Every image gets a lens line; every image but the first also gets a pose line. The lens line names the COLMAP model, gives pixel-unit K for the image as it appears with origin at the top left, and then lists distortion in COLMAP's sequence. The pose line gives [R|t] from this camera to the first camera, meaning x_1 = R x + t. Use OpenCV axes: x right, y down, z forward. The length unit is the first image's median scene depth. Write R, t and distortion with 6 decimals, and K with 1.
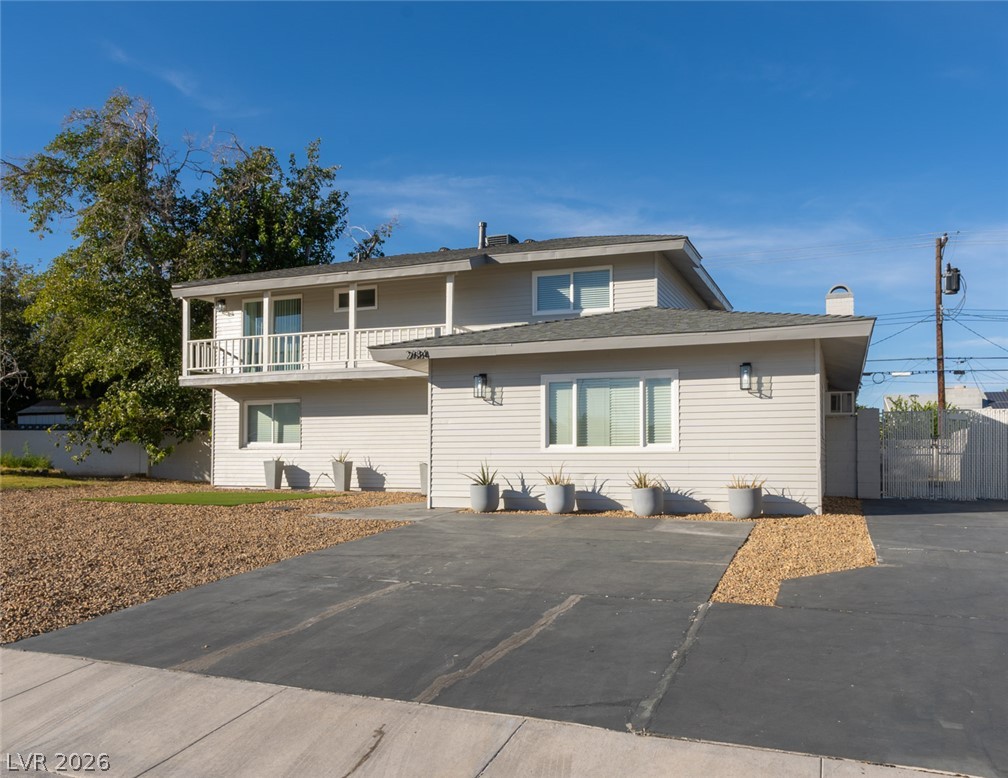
lens RADIAL K [[823.7, 0, 504.9], [0, 823.7, 430.7], [0, 0, 1]] dist [-0.006504, -0.002663]
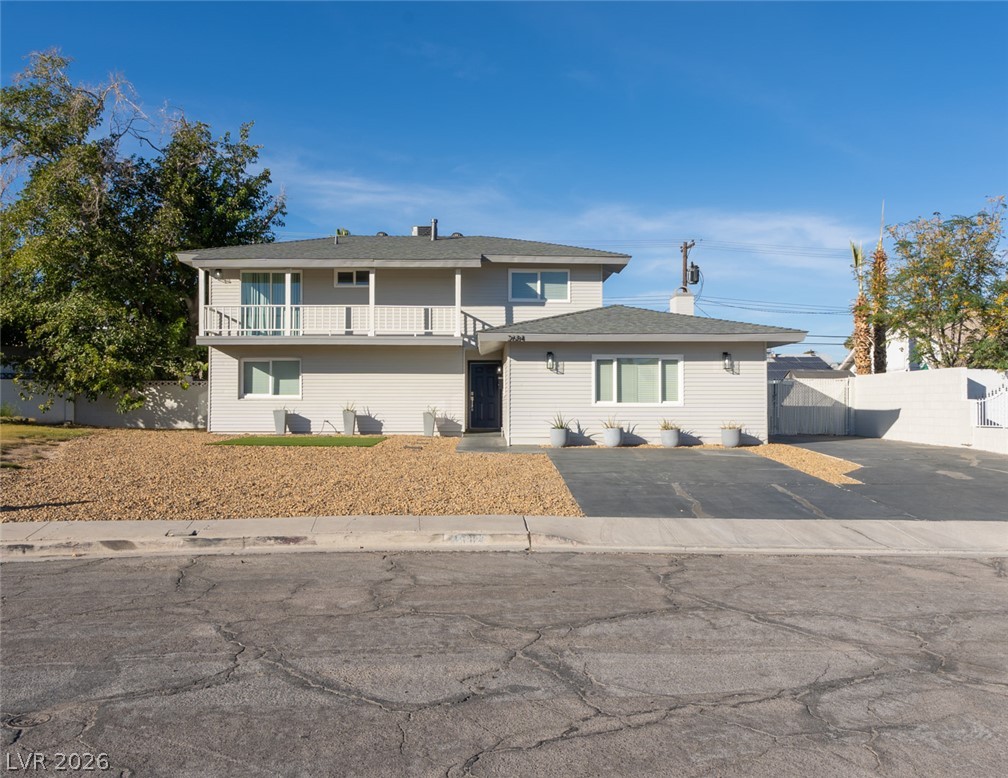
lens RADIAL K [[777.2, 0, 504.0], [0, 777.2, 389.0], [0, 0, 1]] dist [0.002412, 0.001505]
pose [[0.931217, 0.007339, 0.364393, -0.438284], [-0.014076, 0.999776, 0.015836, -0.018004], [-0.364194, -0.019876, 0.931111, -0.178858]]
